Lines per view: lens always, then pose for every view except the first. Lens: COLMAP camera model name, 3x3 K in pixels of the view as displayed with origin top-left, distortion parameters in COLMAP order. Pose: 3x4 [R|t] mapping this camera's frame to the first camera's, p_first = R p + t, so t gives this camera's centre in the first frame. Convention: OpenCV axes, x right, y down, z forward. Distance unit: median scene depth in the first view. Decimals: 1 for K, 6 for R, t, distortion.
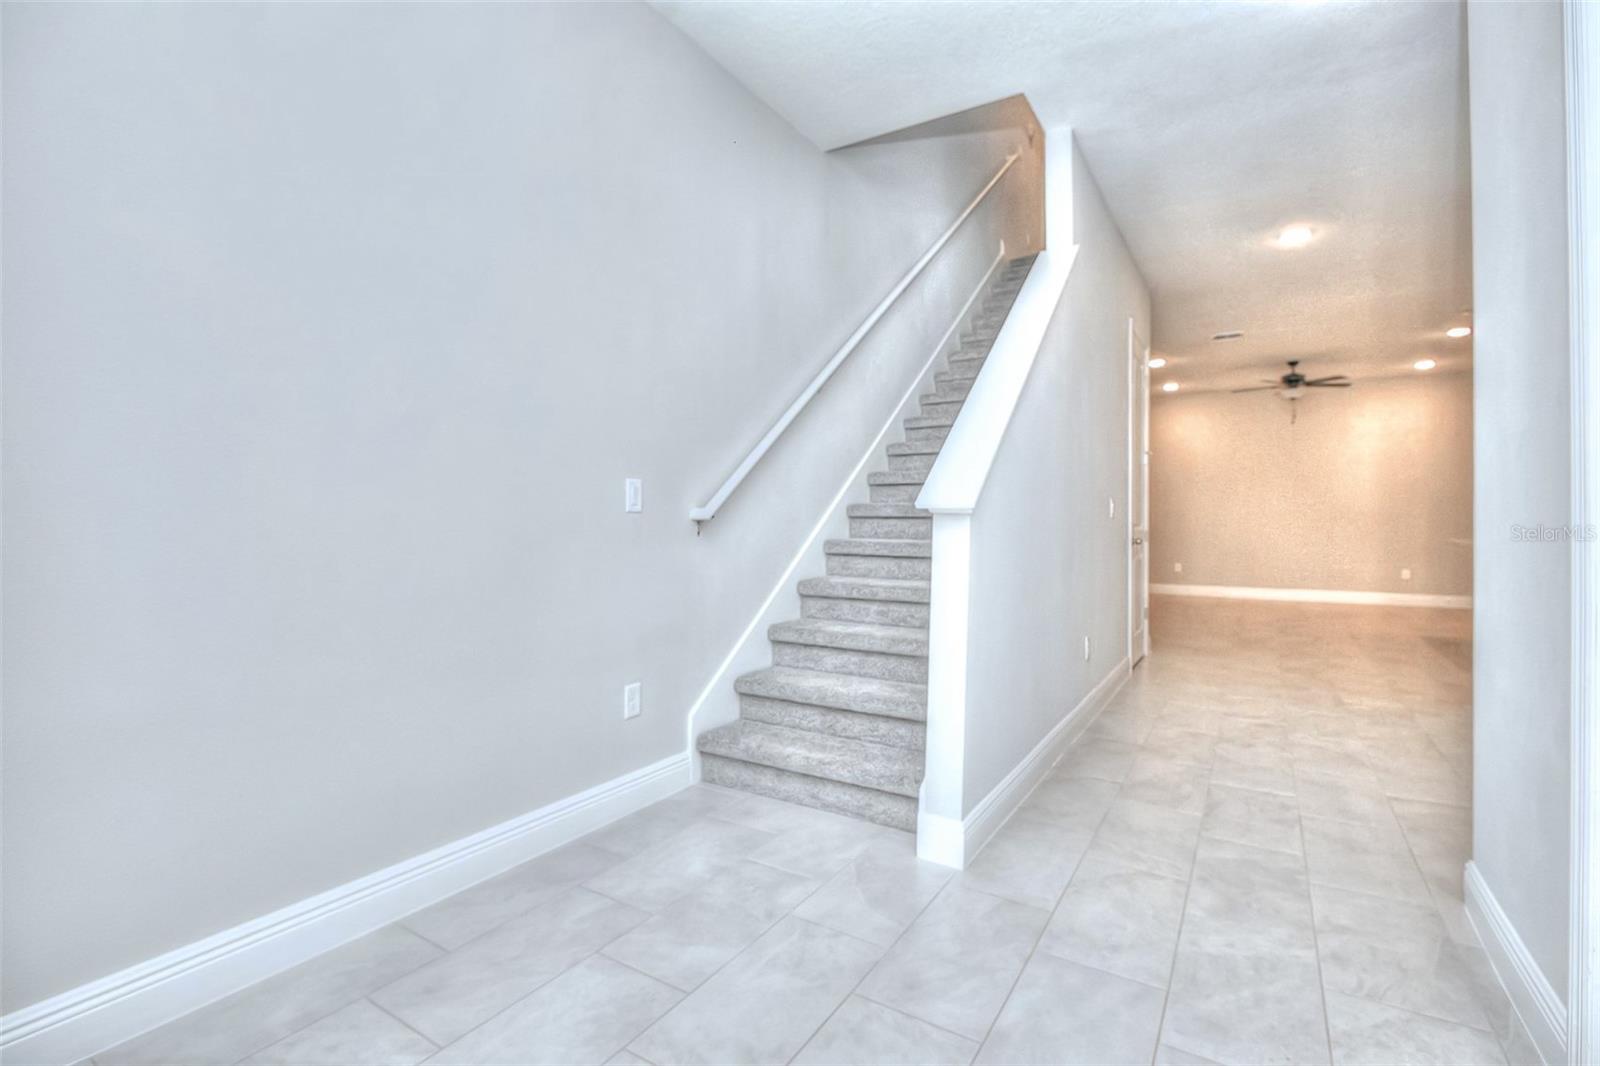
lens RADIAL K [[727.5, 0, 800.0], [0, 727.5, 533.0], [0, 0, 1]] dist [-0.004219, -0.000991]
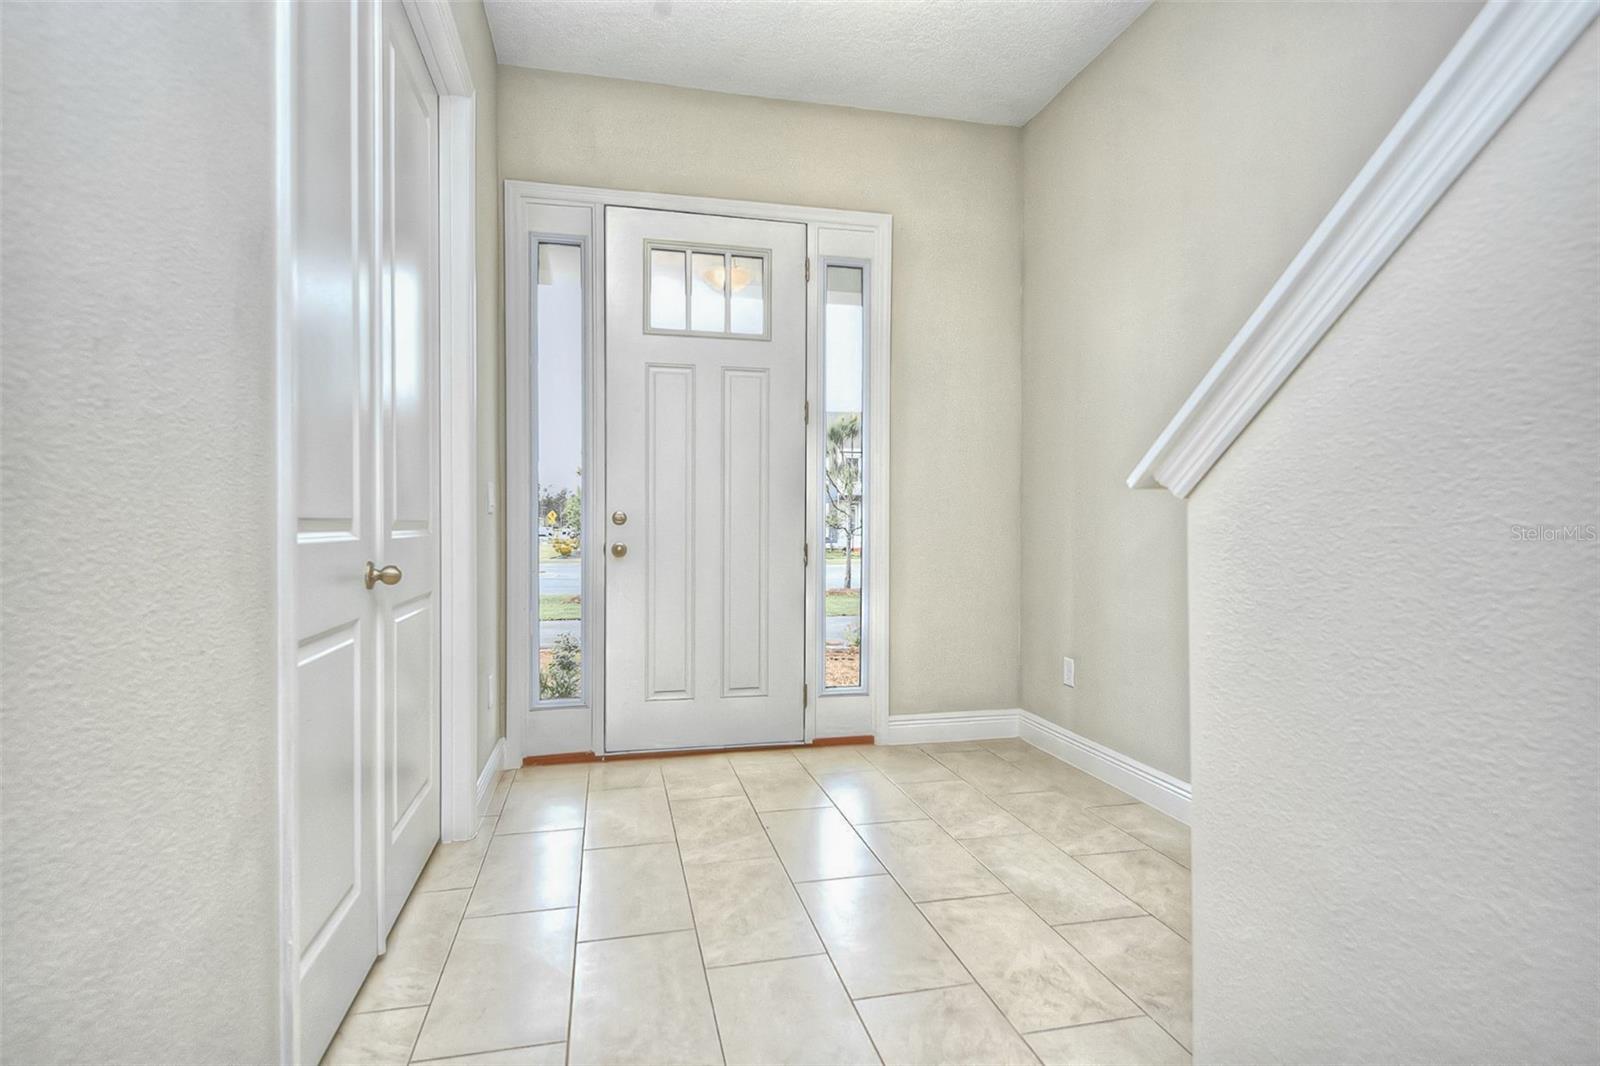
lens RADIAL K [[808.5, 0, 793.3], [0, 808.5, 548.1], [0, 0, 1]] dist [-0.000070, -0.000033]
pose [[-0.709529, 0.017337, -0.704463, 1.057121], [-0.007560, 0.999453, 0.032211, -0.022417], [0.704636, 0.028180, -0.709009, 1.609120]]
